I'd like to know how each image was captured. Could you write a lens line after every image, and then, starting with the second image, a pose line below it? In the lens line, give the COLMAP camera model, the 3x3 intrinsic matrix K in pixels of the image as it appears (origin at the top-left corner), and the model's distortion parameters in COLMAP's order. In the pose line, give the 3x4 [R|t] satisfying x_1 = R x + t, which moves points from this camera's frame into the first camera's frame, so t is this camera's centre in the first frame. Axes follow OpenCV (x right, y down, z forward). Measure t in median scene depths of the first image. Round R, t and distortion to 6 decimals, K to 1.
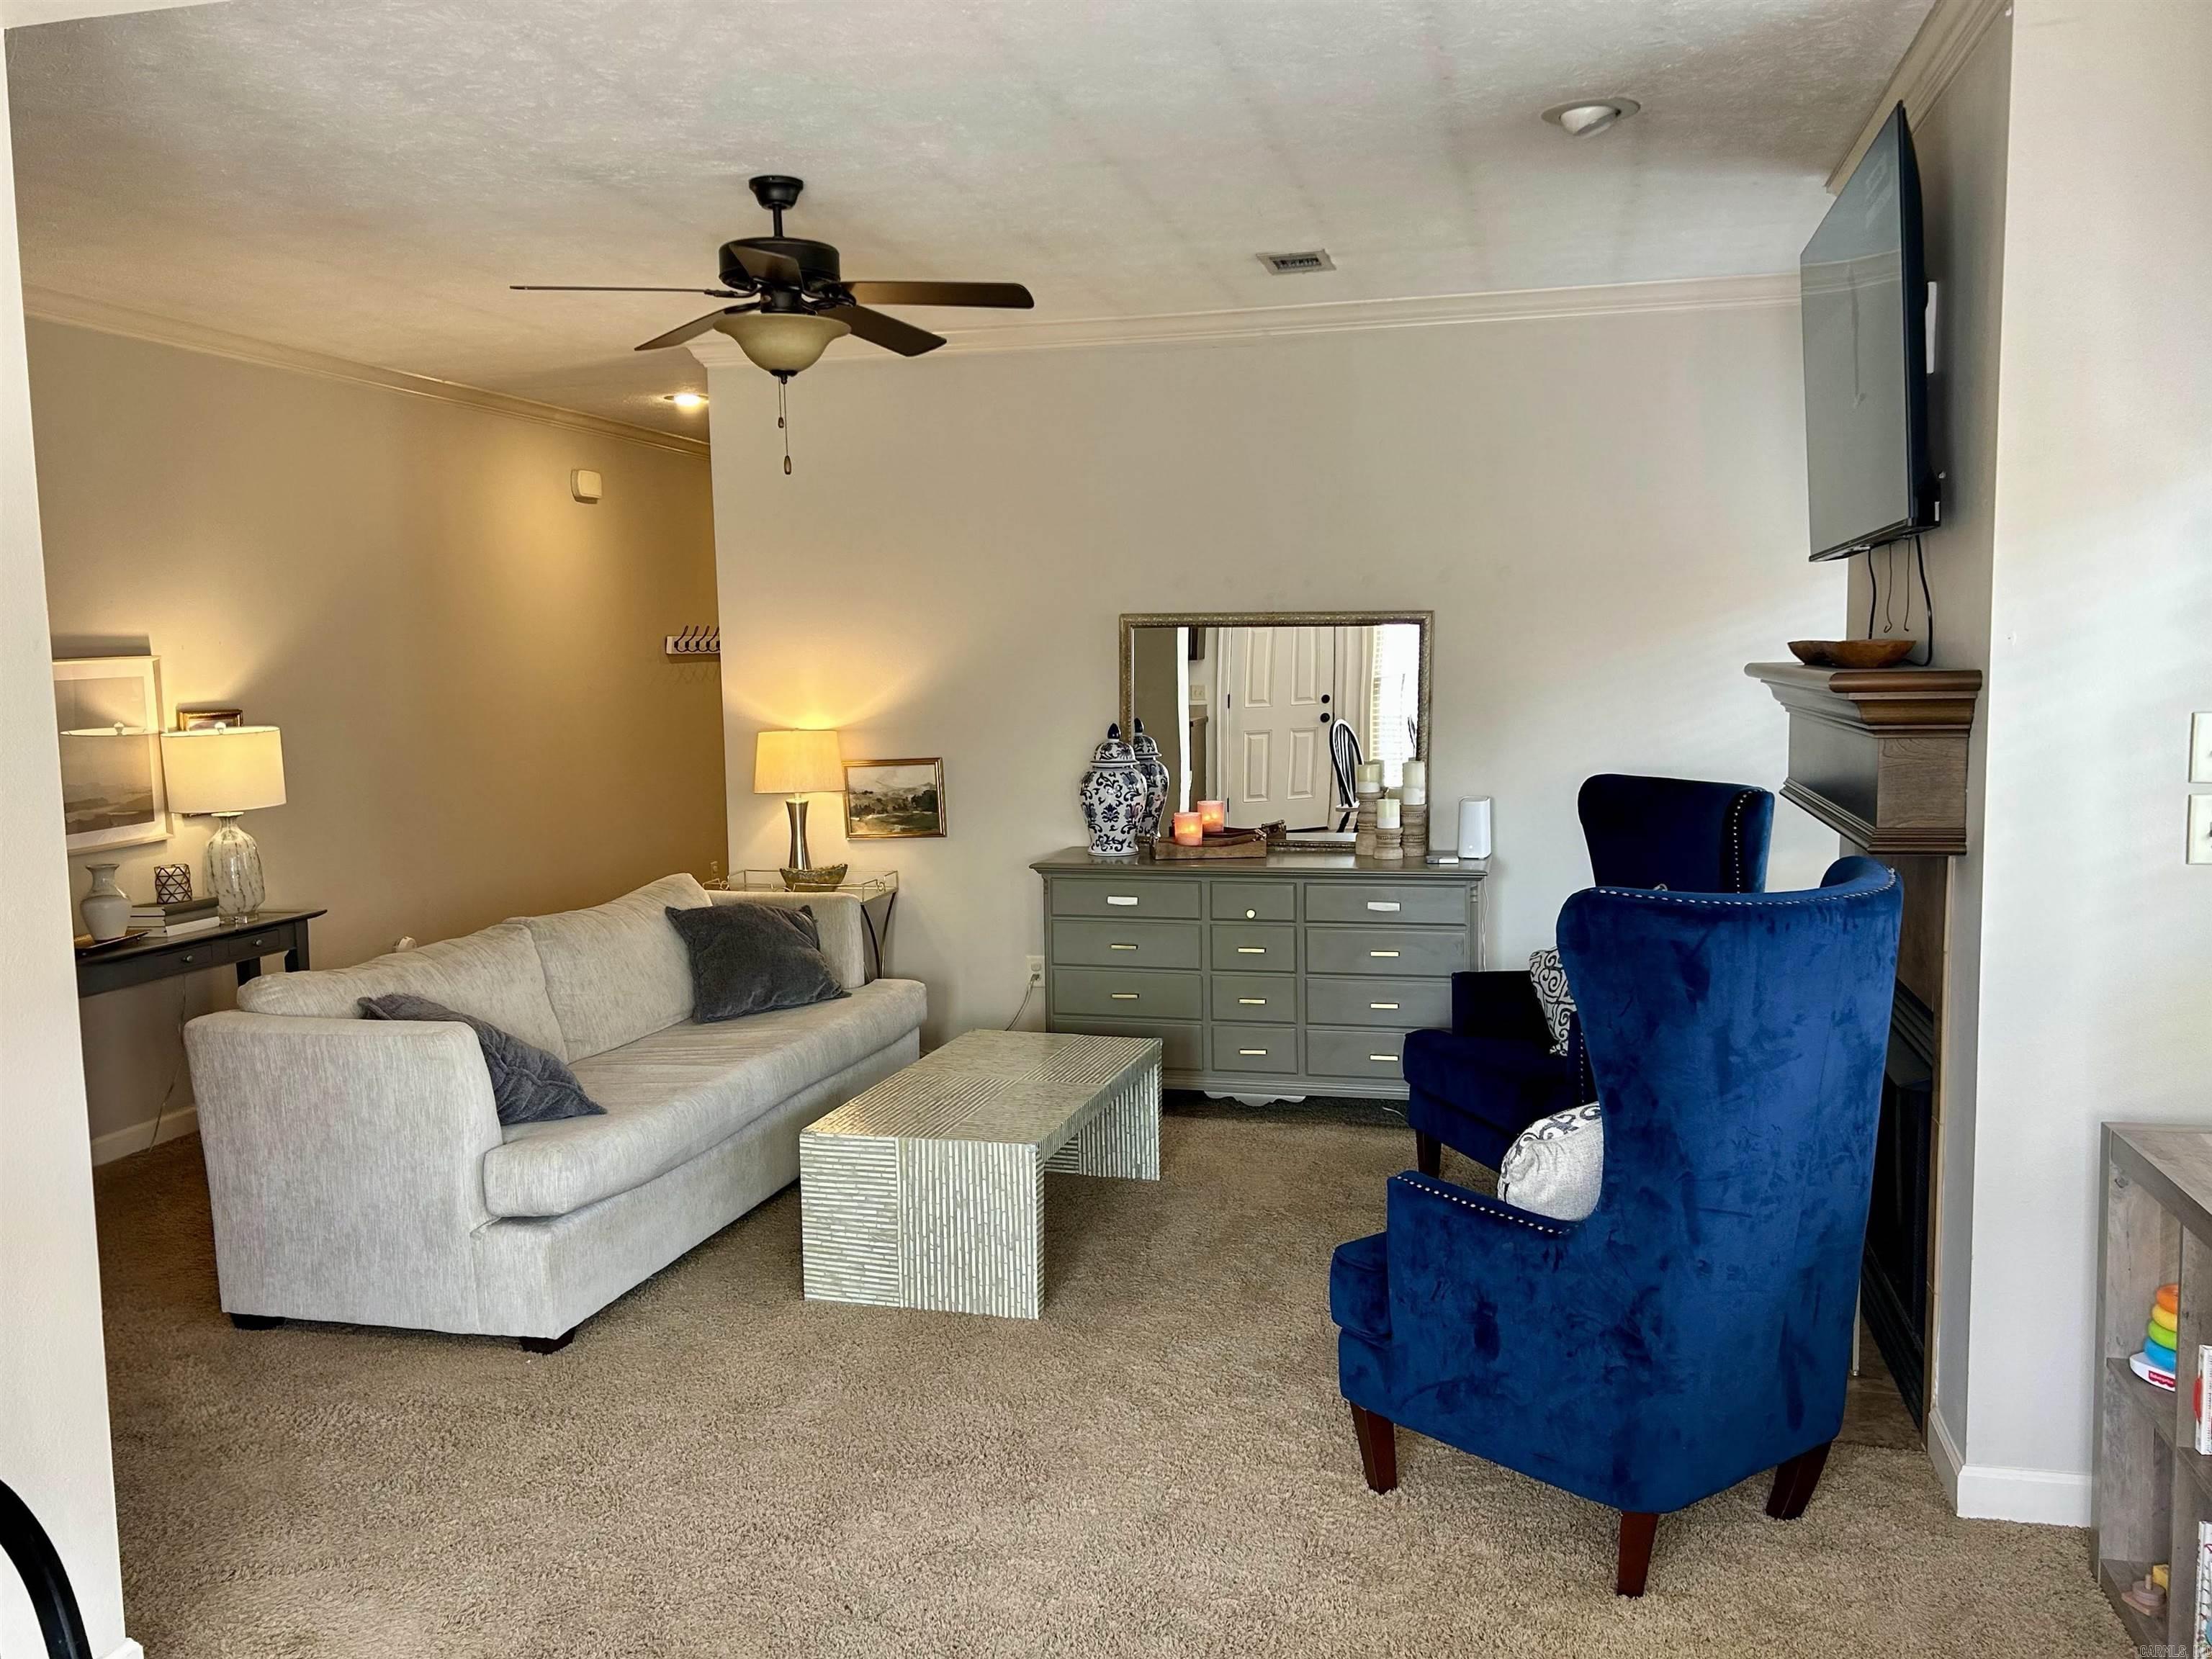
lens RADIAL K [[1797.8, 0, 1109.8], [0, 1797.8, 842.6], [0, 0, 1]] dist [0.104658, -0.177771]
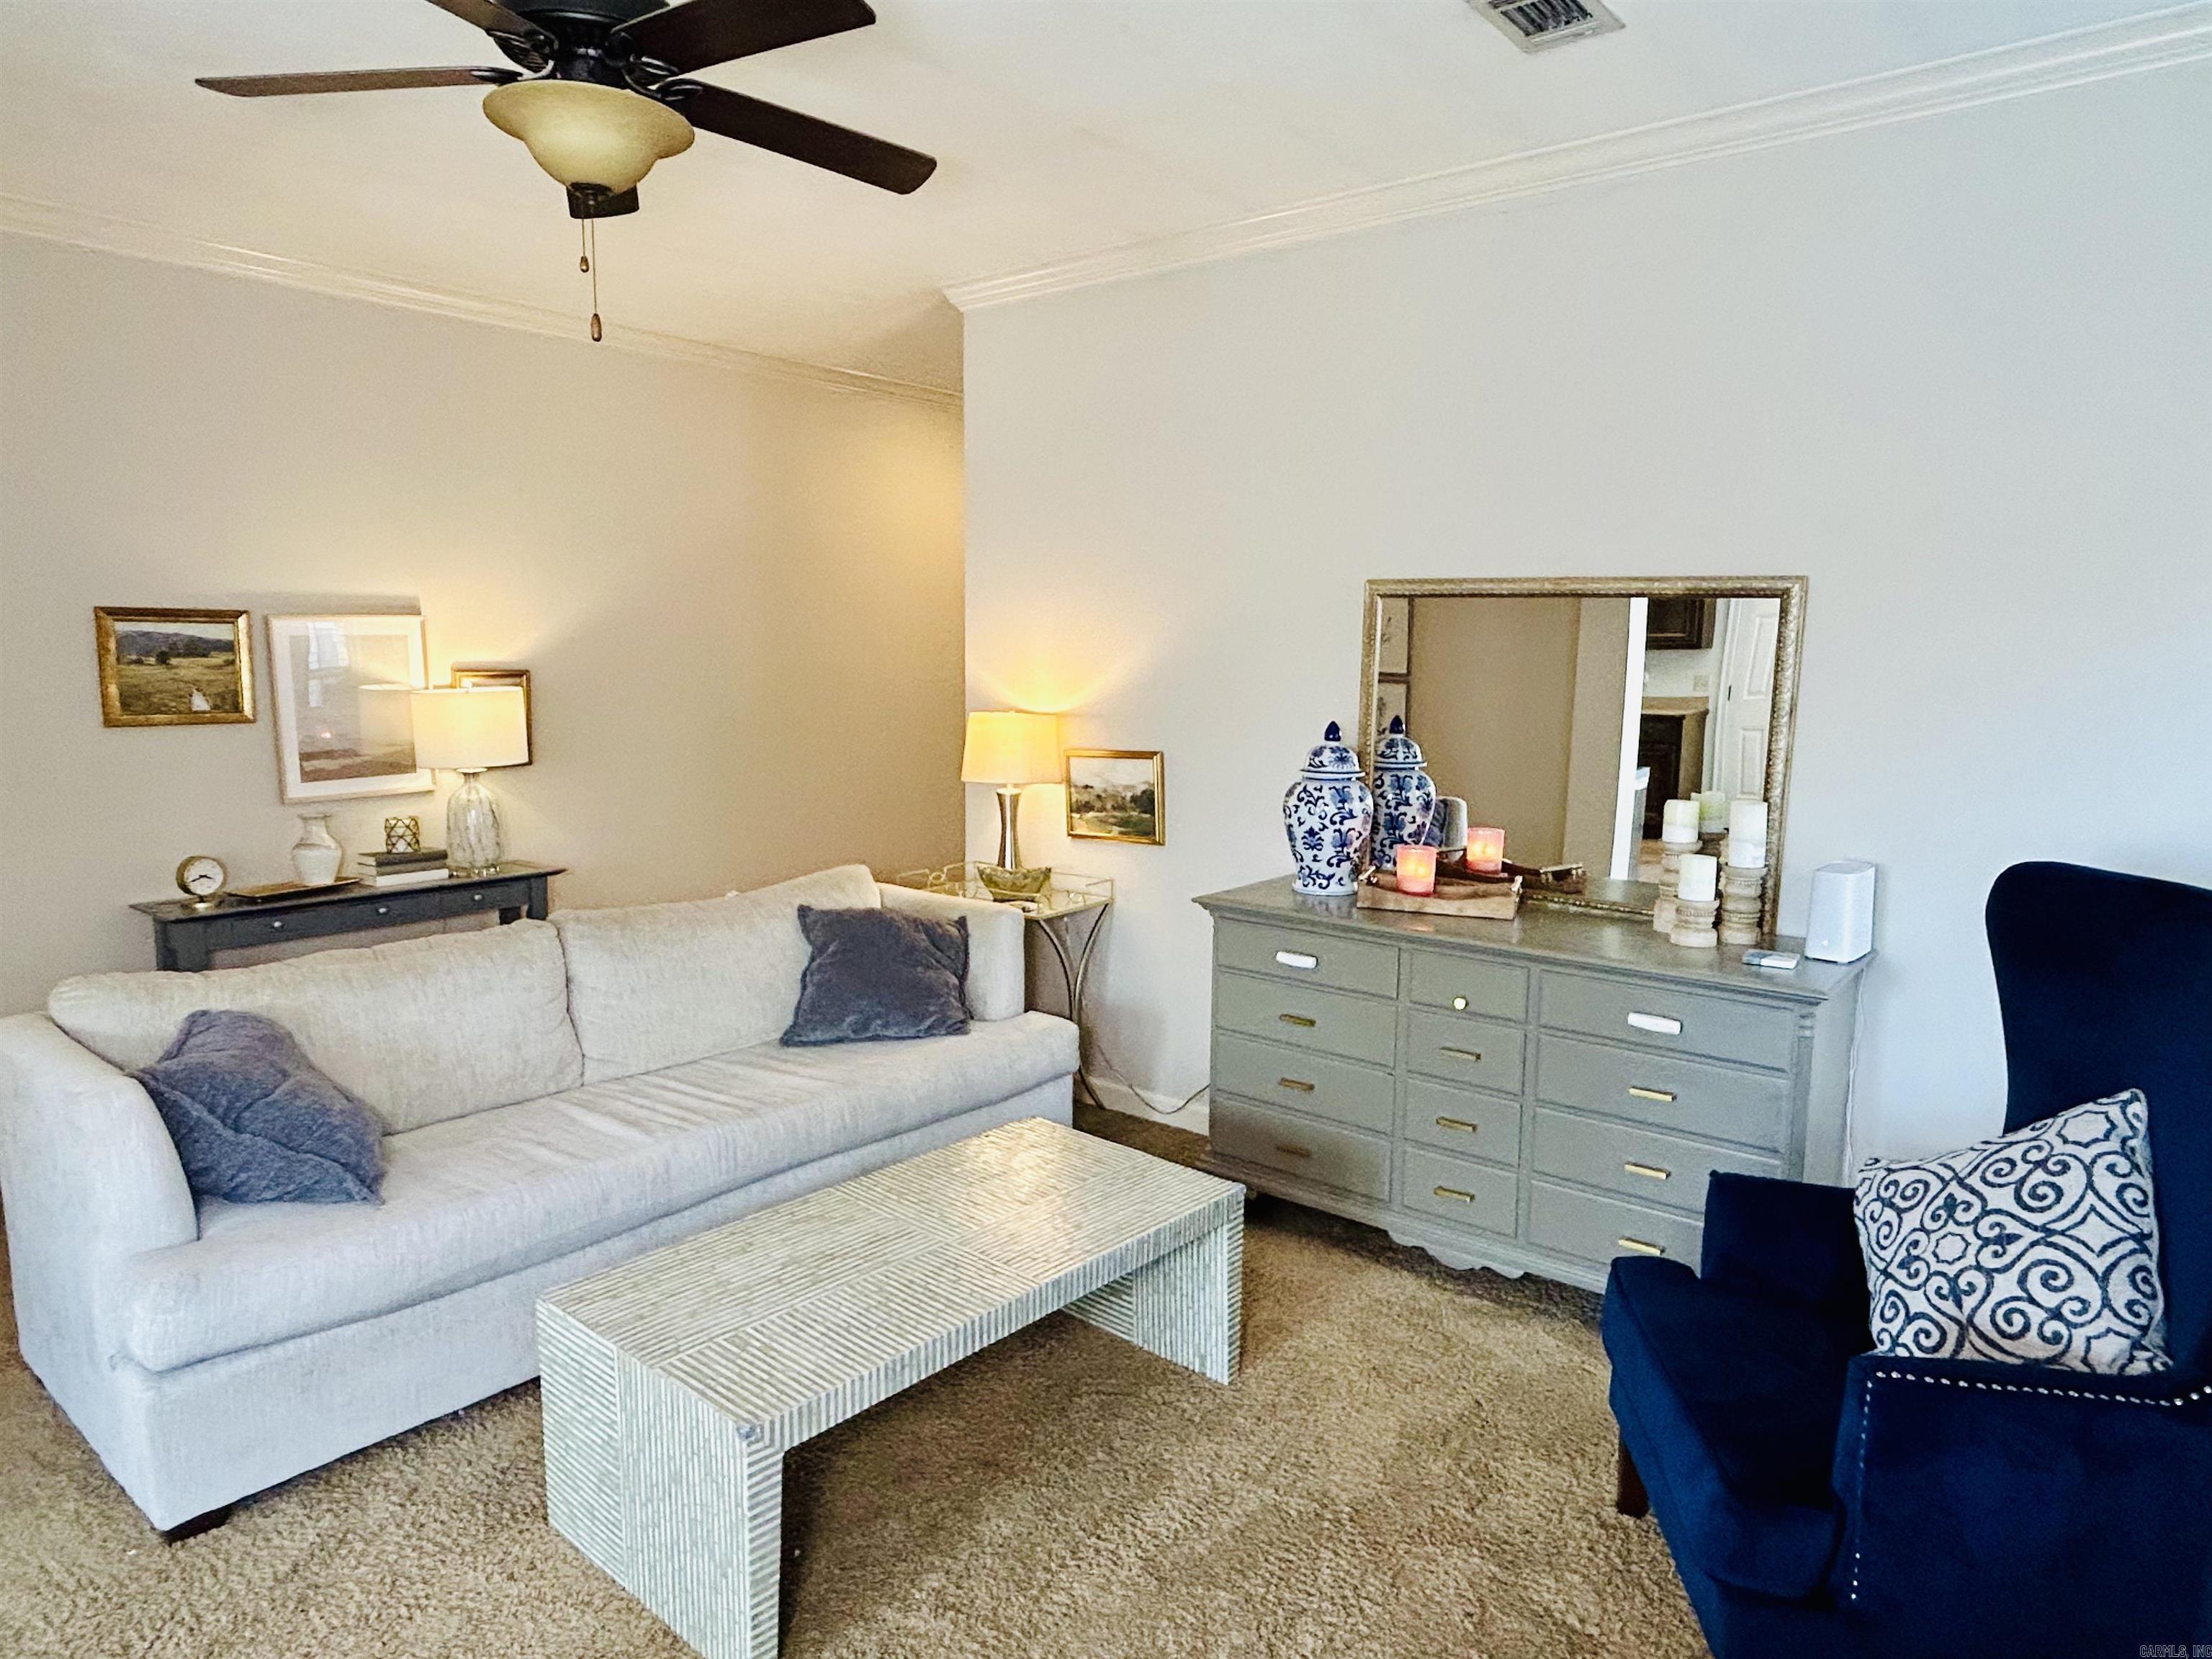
lens RADIAL K [[1361.3, 0, 1106.0], [0, 1361.3, 829.5], [0, 0, 1]] dist [-0.008237, -0.001549]
pose [[0.903584, 0.081169, -0.420651, 0.168385], [-0.069123, 0.996645, 0.043831, -0.040840], [0.422798, -0.010529, 0.906163, 0.454850]]
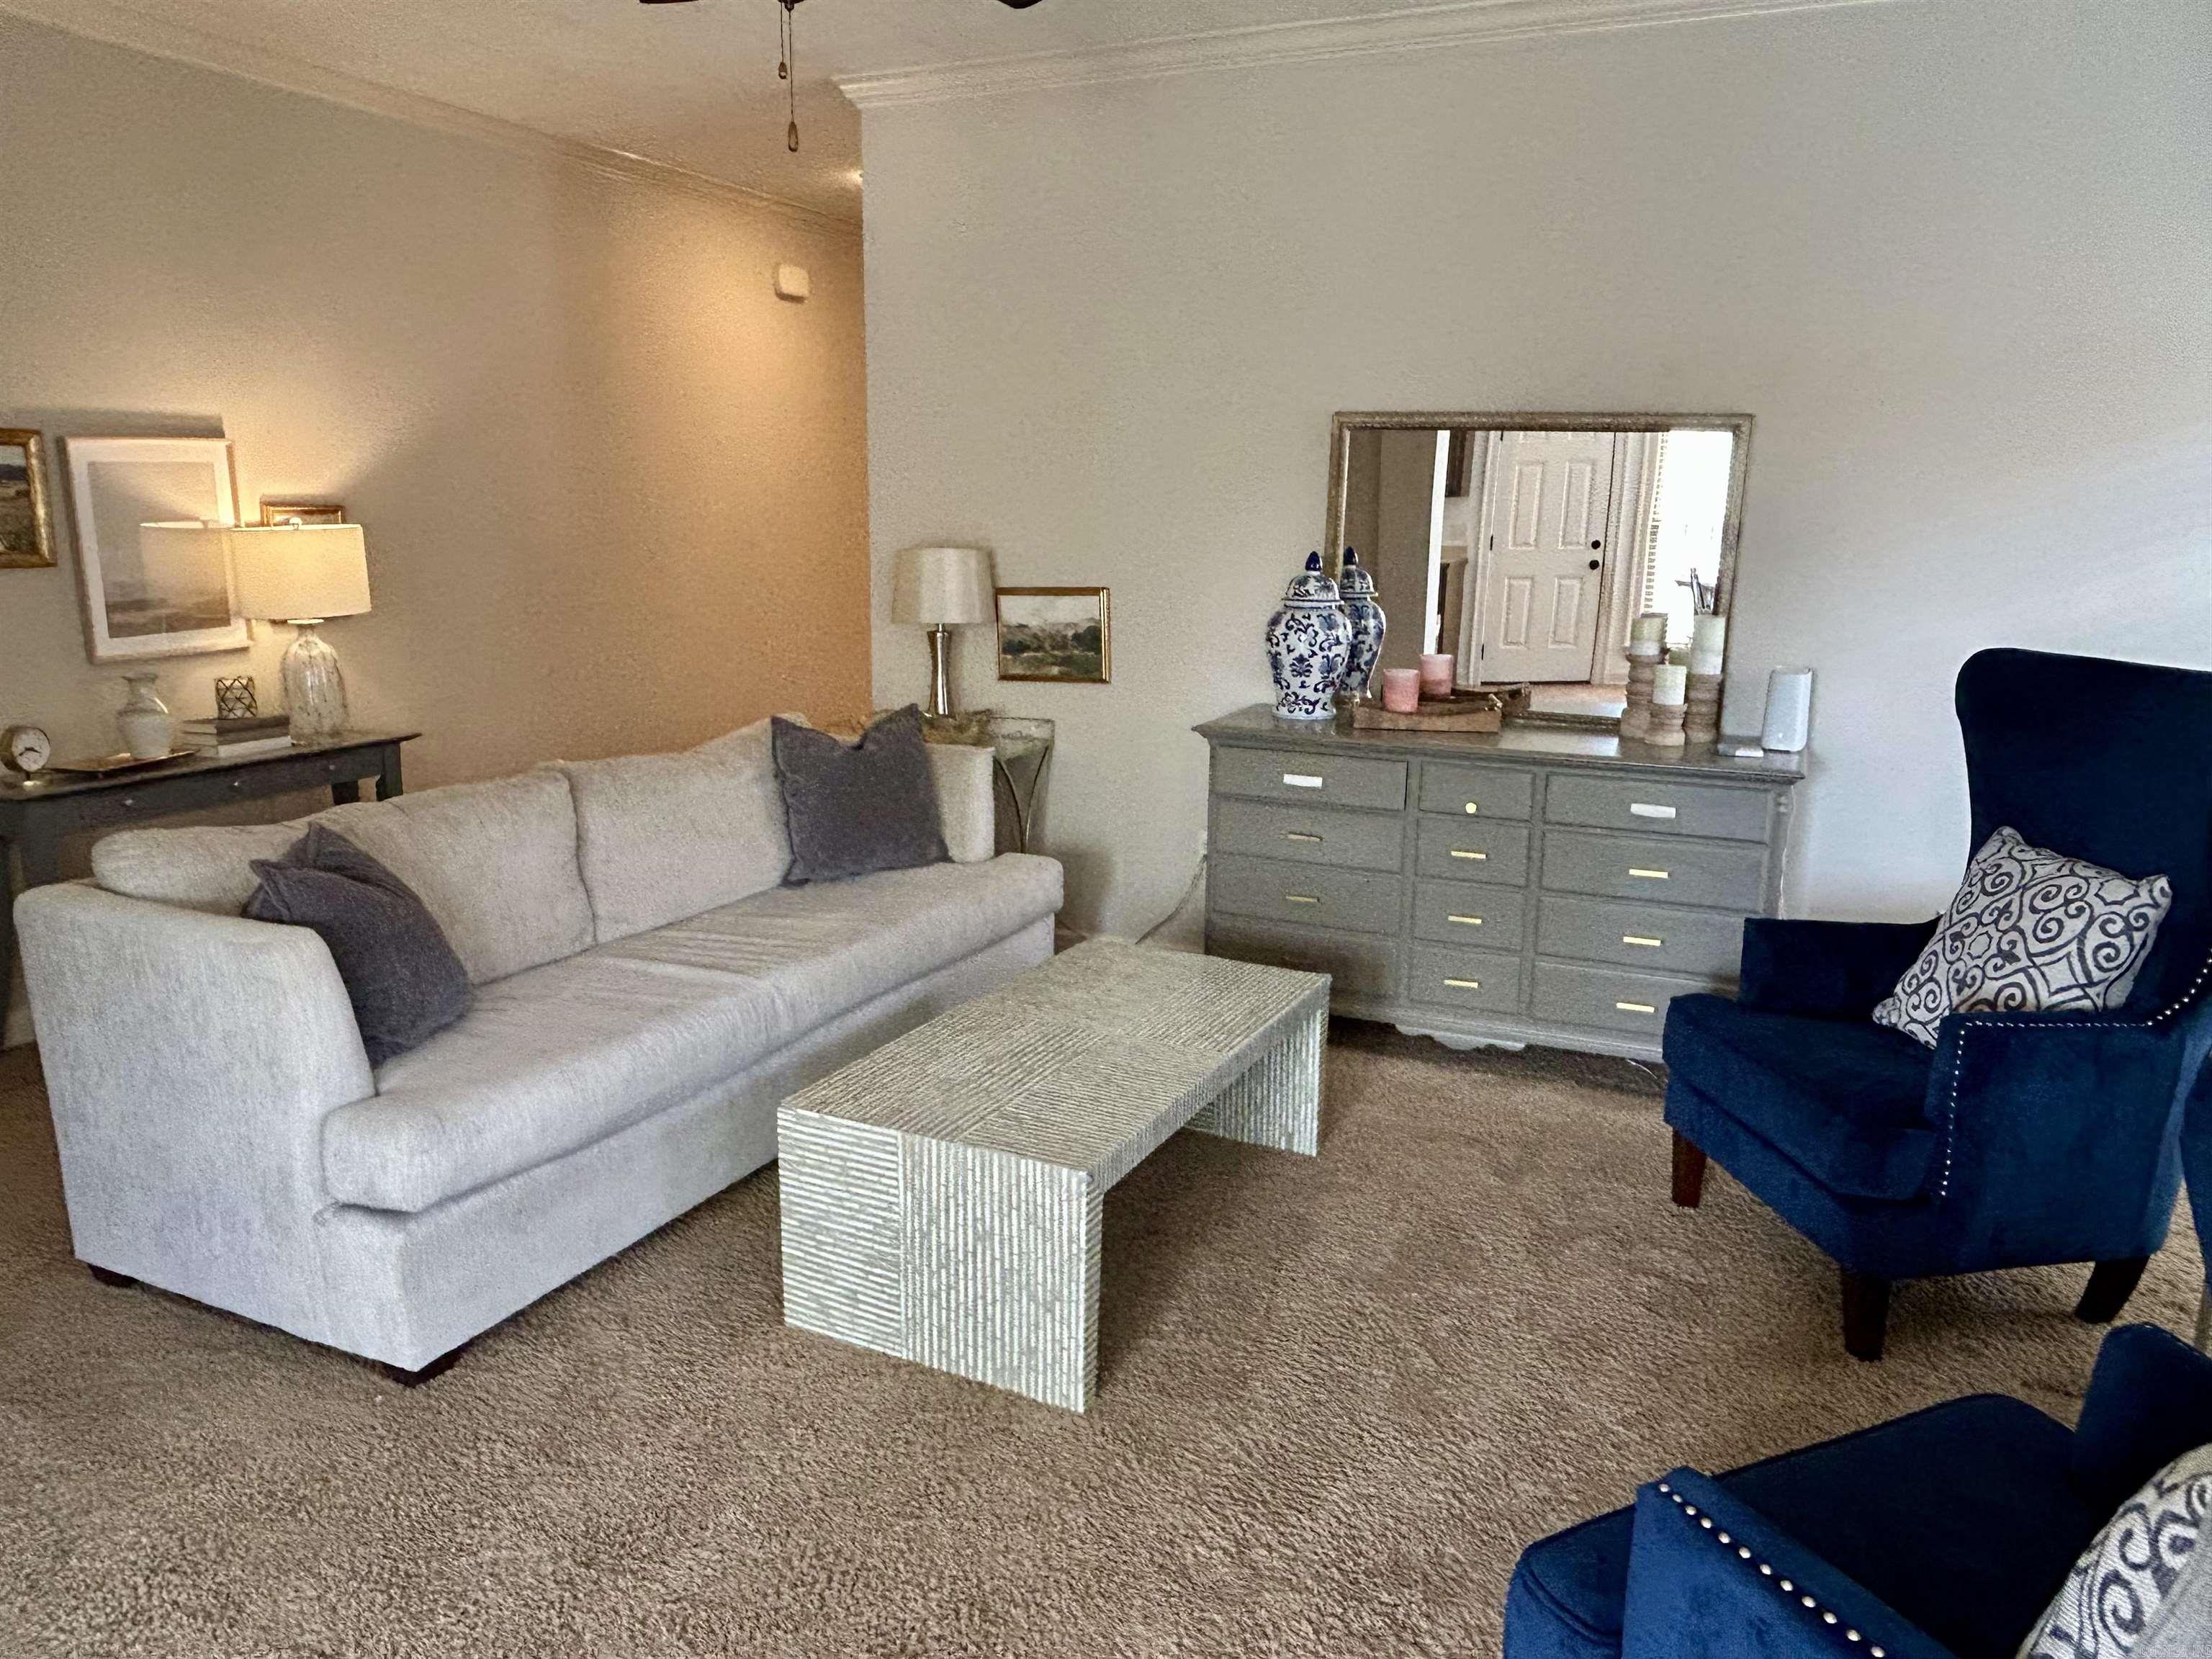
lens RADIAL K [[1553.9, 0, 1093.9], [0, 1553.9, 836.2], [0, 0, 1]] dist [0.002728, -0.009096]
pose [[0.981435, 0.066421, -0.179925, 0.039977], [-0.046715, 0.992651, 0.111629, -0.014442], [0.186017, -0.101151, 0.977326, 0.316925]]
